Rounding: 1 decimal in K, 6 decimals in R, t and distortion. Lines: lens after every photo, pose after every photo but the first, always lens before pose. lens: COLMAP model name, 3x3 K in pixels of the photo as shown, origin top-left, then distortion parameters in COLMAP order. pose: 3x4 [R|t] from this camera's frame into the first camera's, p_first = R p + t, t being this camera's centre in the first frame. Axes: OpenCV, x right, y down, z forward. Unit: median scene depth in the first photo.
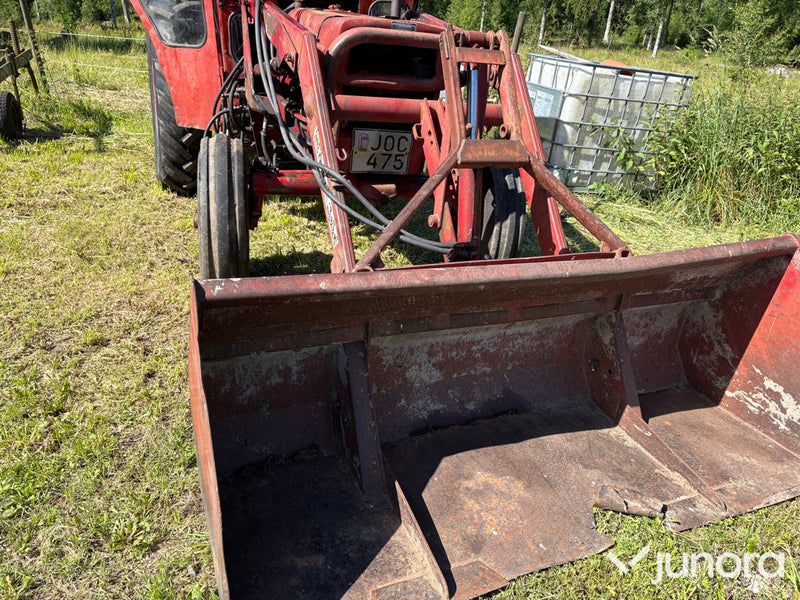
lens RADIAL K [[594.4, 0, 400.0], [0, 594.4, 300.0], [0, 0, 1]] dist [0.033229, -0.038041]
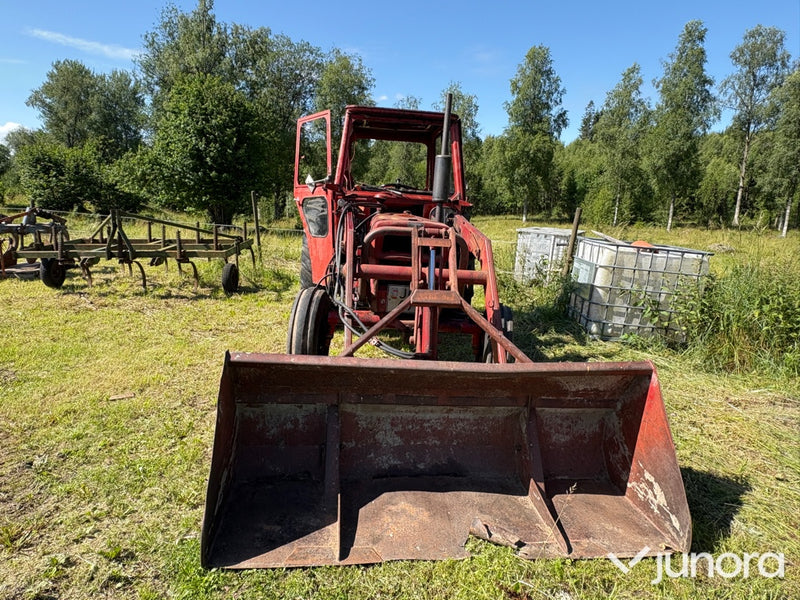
lens RADIAL K [[509.3, 0, 400.0], [0, 509.3, 300.0], [0, 0, 1]] dist [-0.005477, -0.001568]
pose [[0.957505, 0.022821, -0.287512, 0.388871], [-0.097824, 0.963471, -0.249309, 0.095371], [0.271320, 0.266840, 0.924760, -0.256654]]
